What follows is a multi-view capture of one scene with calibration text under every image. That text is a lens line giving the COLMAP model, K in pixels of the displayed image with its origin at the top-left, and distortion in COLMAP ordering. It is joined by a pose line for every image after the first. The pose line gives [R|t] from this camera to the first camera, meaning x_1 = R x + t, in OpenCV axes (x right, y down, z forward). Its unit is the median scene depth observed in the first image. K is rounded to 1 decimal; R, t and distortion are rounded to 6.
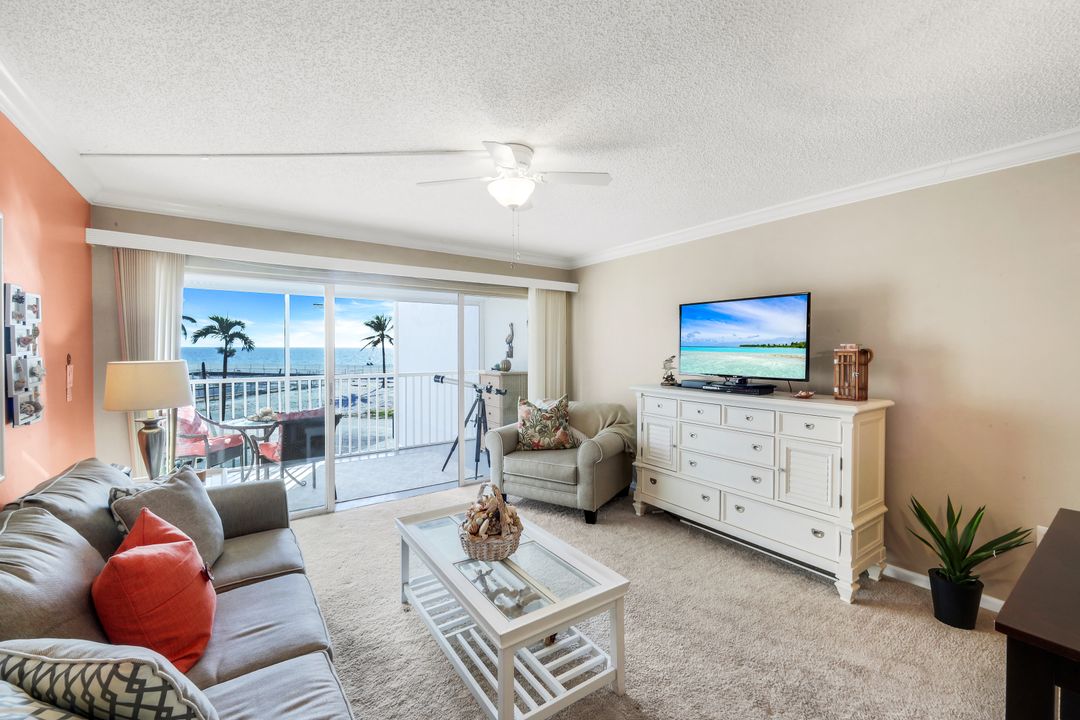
lens RADIAL K [[445.4, 0, 550.0], [0, 445.4, 356.6], [0, 0, 1]] dist [0.000245, 0.000479]
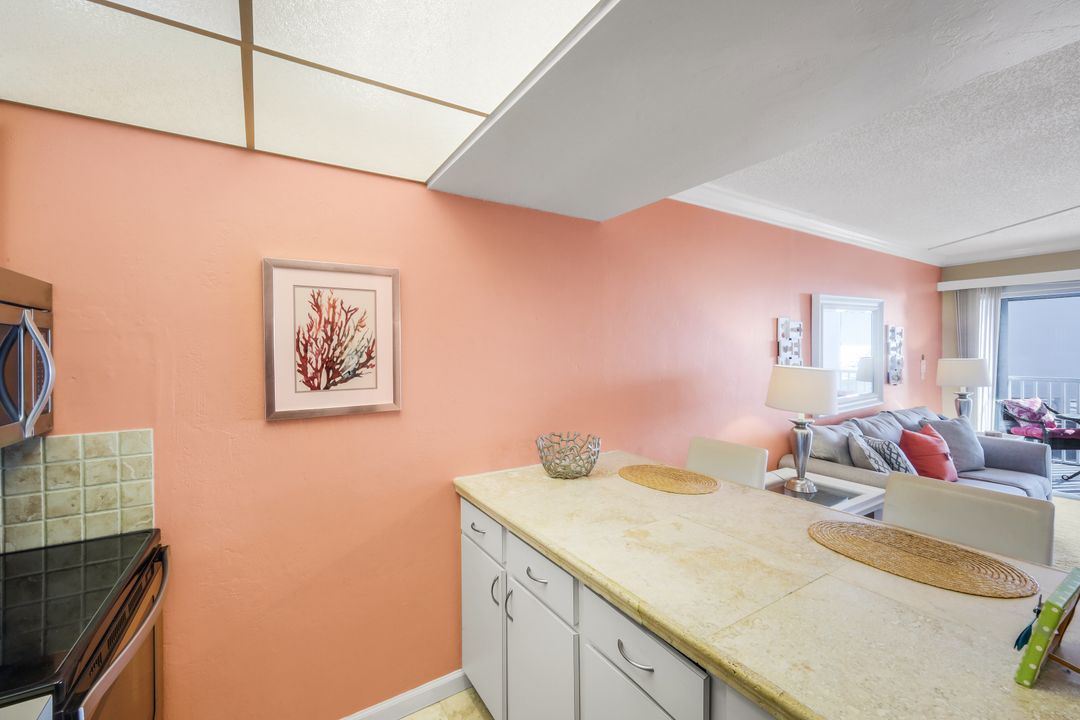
lens RADIAL K [[435.5, 0, 525.6], [0, 435.5, 354.3], [0, 0, 1]] dist [-0.000340, -0.000031]
pose [[-0.087889, 0.003964, -0.996122, 0.558219], [-0.009964, 0.999939, 0.004858, 0.000995], [0.996080, 0.010353, -0.087844, -0.318178]]
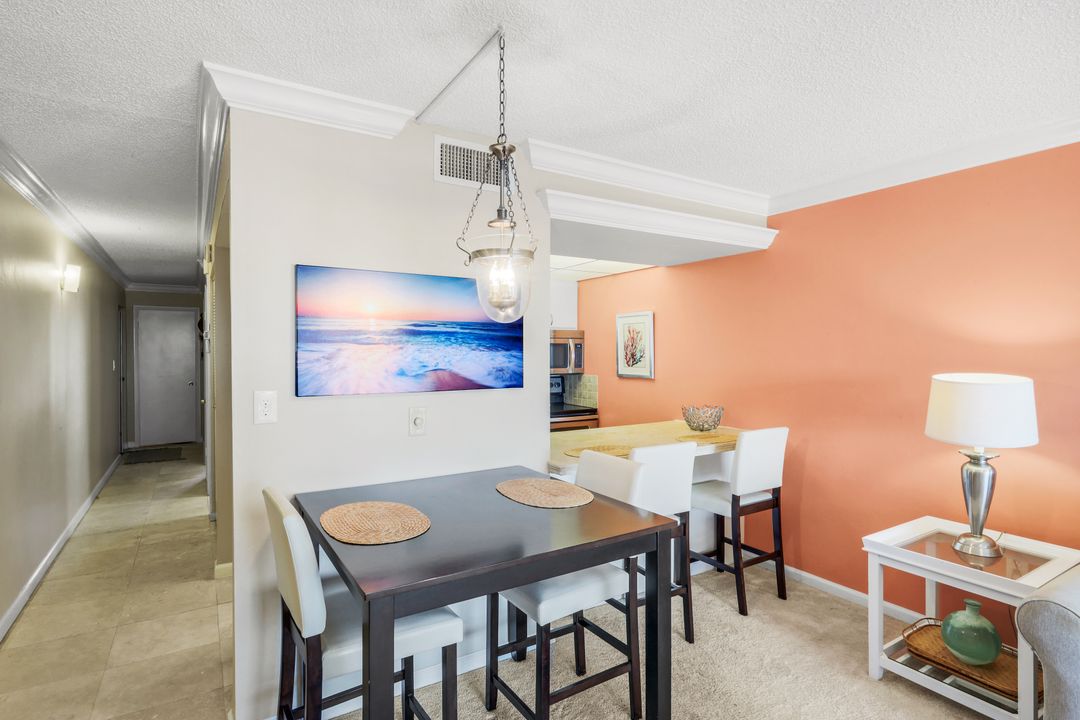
lens RADIAL K [[545.6, 0, 544.6], [0, 545.6, 356.0], [0, 0, 1]] dist [-0.012232, -0.000432]
pose [[-0.997020, -0.000995, 0.077135, 0.276489], [0.001394, 0.999521, 0.030915, -0.022535], [-0.077129, 0.030930, -0.996541, 0.643657]]
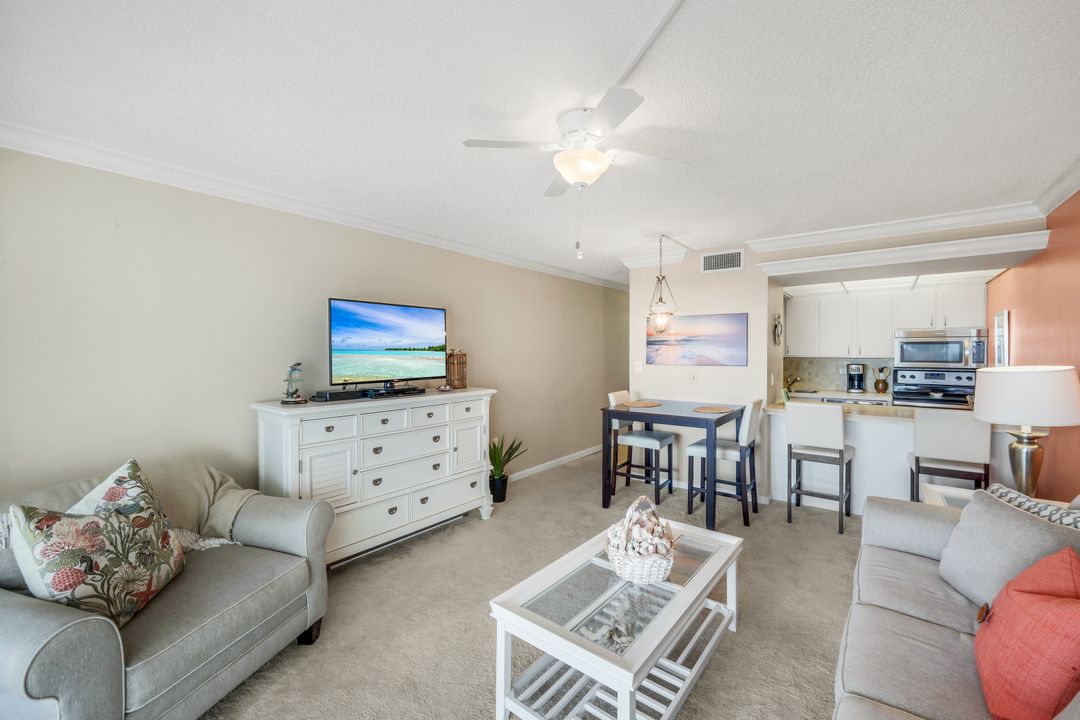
lens RADIAL K [[435.5, 0, 536.1], [0, 435.5, 357.0], [0, 0, 1]] dist [-0.000340, -0.000031]
pose [[-0.266863, -0.015571, 0.963609, -0.495559], [0.019960, 0.999566, 0.021680, -0.018955], [-0.963528, 0.025019, -0.266436, 0.749345]]
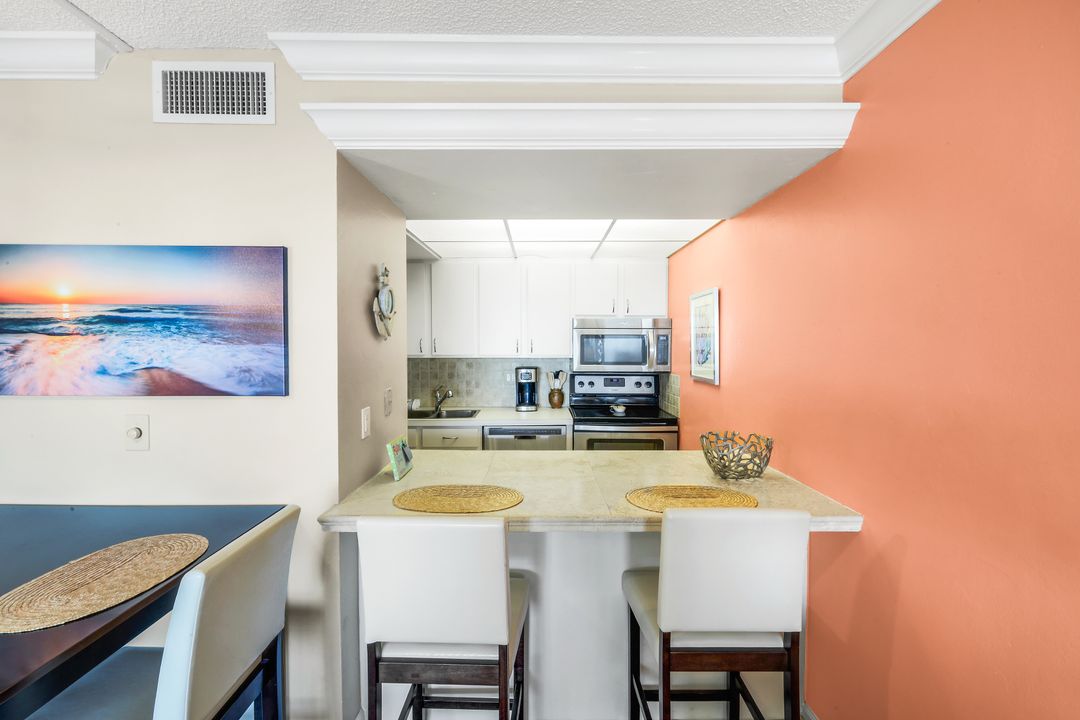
lens RADIAL K [[491.1, 0, 539.6], [0, 491.1, 350.9], [0, 0, 1]] dist [-0.003571, -0.001144]
pose [[-0.805303, -0.014123, 0.592696, -0.059781], [0.008198, 0.999355, 0.034952, -0.015507], [-0.592807, 0.033005, -0.804668, 0.205886]]
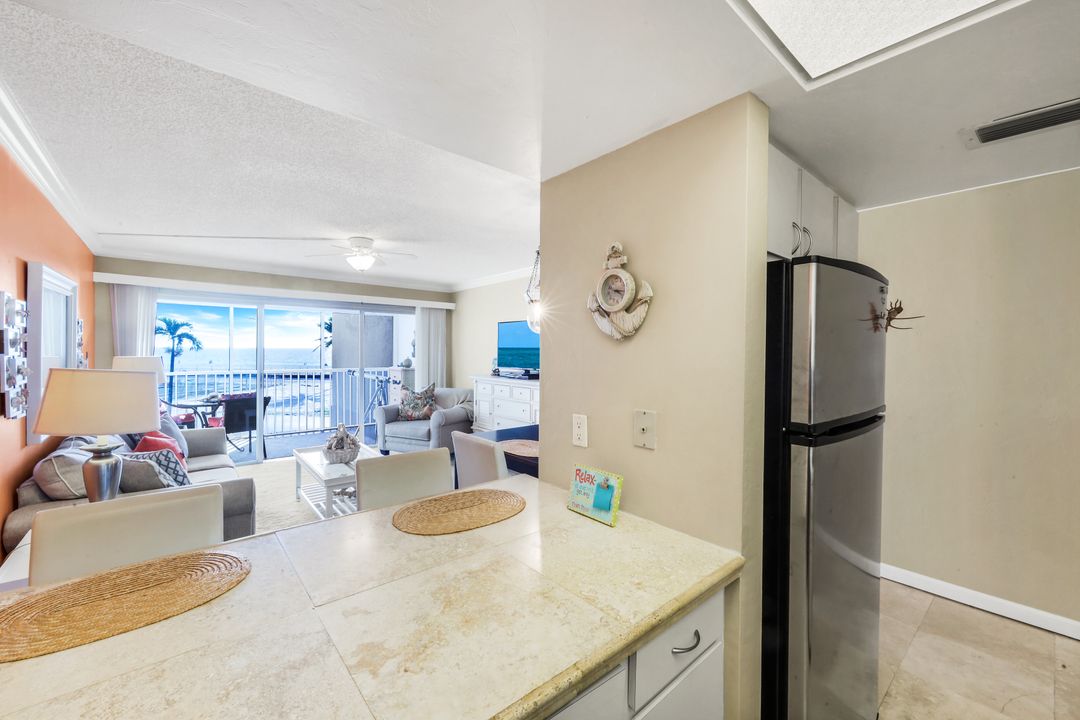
lens RADIAL K [[435.5, 0, 547.3], [0, 435.5, 355.4], [0, 0, 1]] dist [-0.000340, -0.000031]
pose [[0.996286, 0.006329, 0.085873, 0.291655], [-0.005734, 0.999958, -0.007166, 0.005648], [-0.085915, 0.006647, 0.996280, -0.456162]]
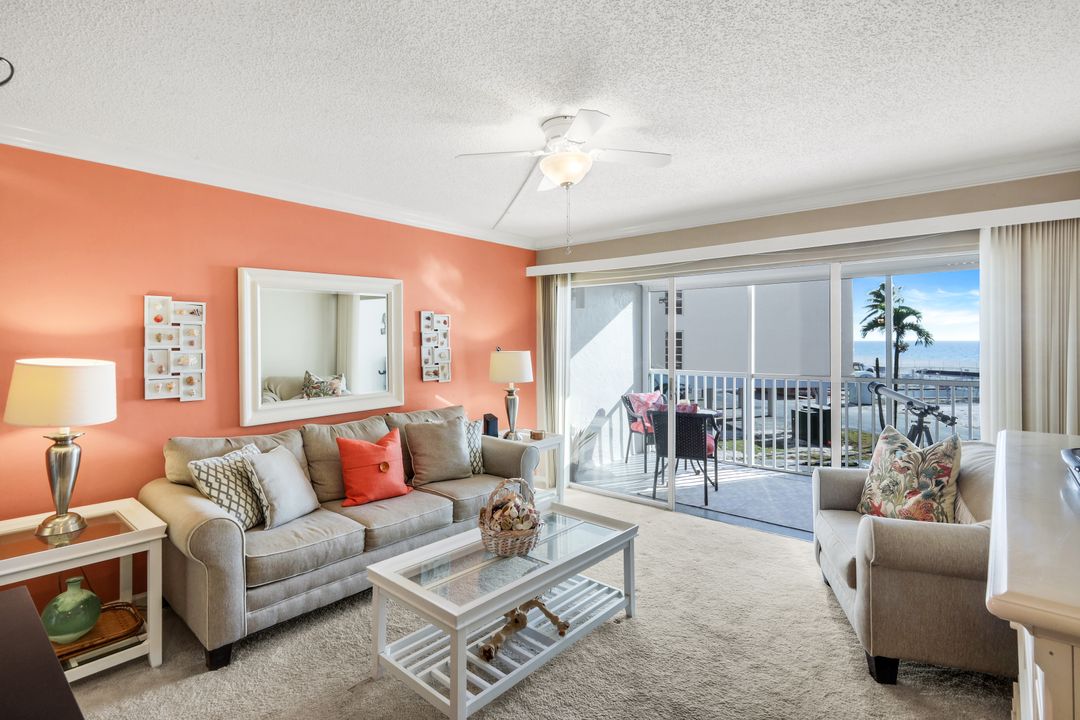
lens RADIAL K [[526.8, 0, 522.4], [0, 526.8, 335.8], [0, 0, 1]] dist [0.013723, 0.001127]
pose [[0.213268, -0.013091, -0.976906, 0.541600], [-0.016639, 0.999717, -0.017029, -0.007598], [0.976852, 0.019886, 0.212990, 0.402367]]
